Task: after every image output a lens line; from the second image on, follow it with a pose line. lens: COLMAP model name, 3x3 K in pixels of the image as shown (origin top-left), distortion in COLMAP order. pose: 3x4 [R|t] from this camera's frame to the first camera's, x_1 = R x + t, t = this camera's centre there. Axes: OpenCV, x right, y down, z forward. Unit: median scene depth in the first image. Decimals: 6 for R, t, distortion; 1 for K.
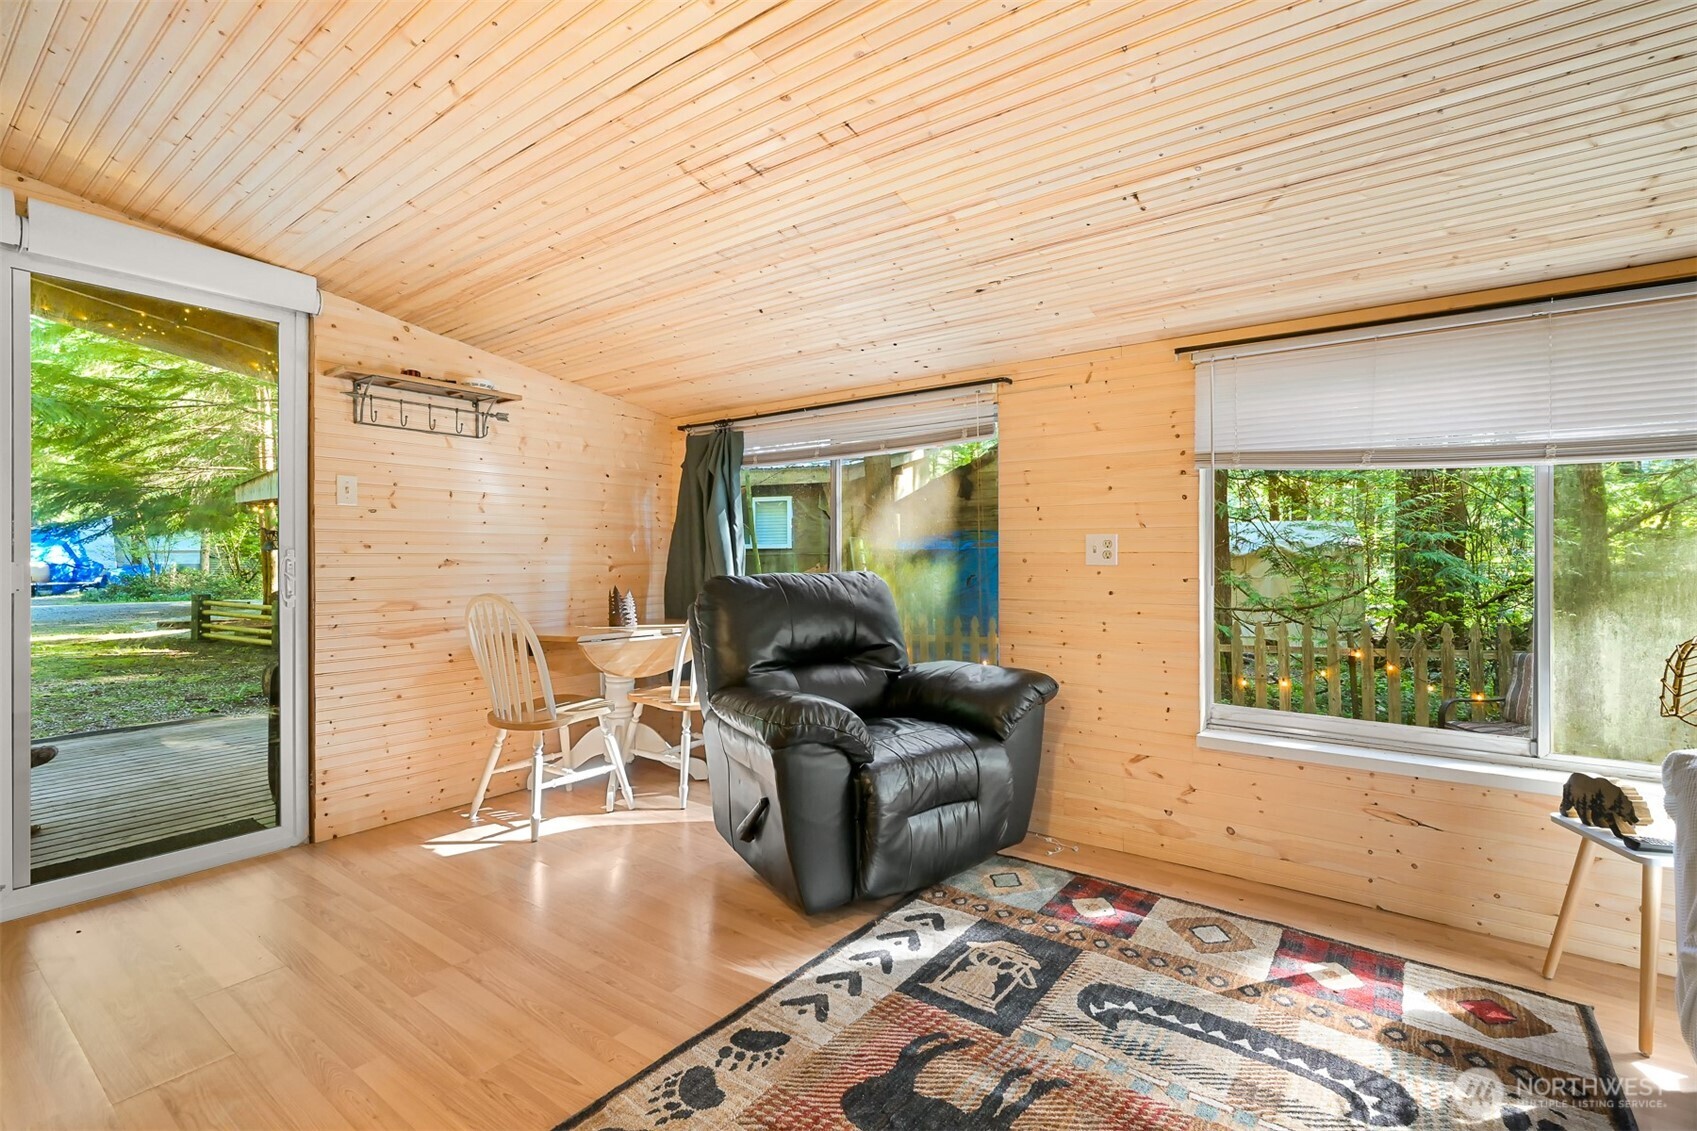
lens RADIAL K [[769.3, 0, 848.5], [0, 769.3, 565.5], [0, 0, 1]] dist [-0.001086, -0.000216]
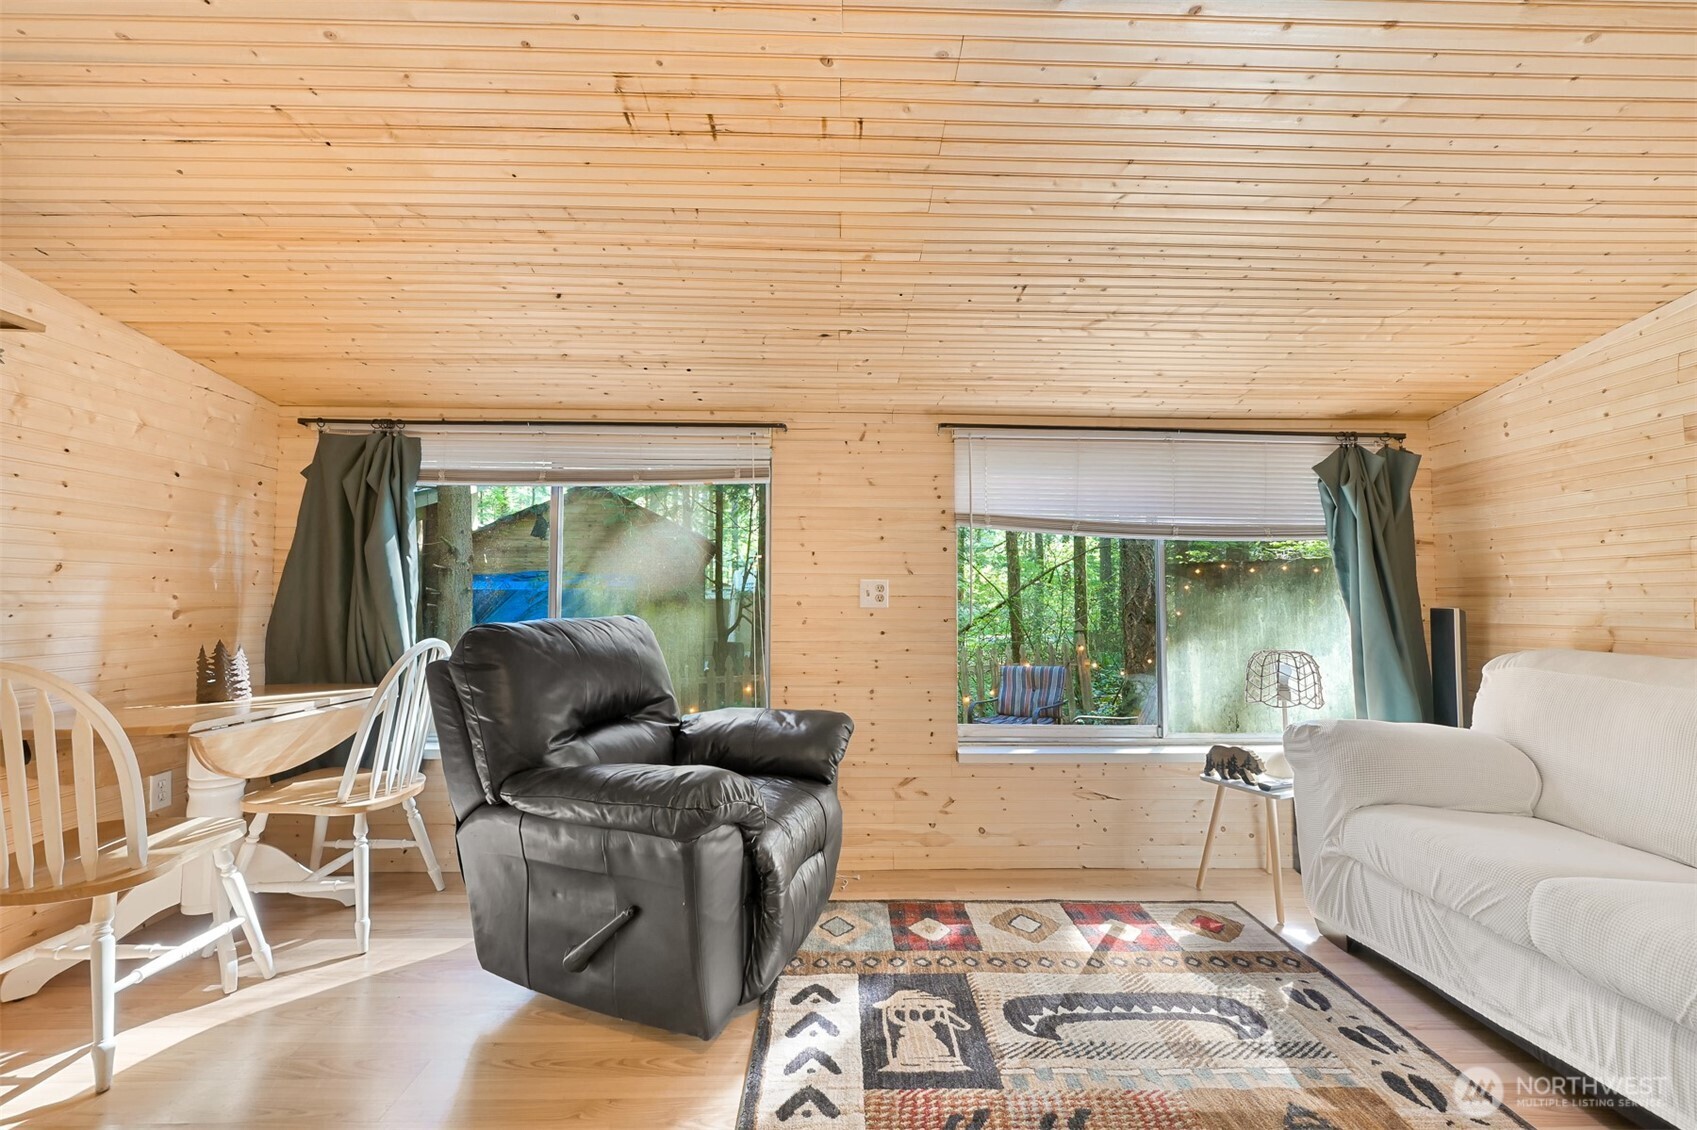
lens RADIAL K [[697.4, 0, 849.8], [0, 697.4, 572.0], [0, 0, 1]] dist [-0.002250, -0.000102]
pose [[0.786306, 0.028042, 0.617201, -0.378671], [0.002074, 0.998844, -0.048024, -0.004062], [-0.617834, 0.039042, 0.785339, 0.290236]]
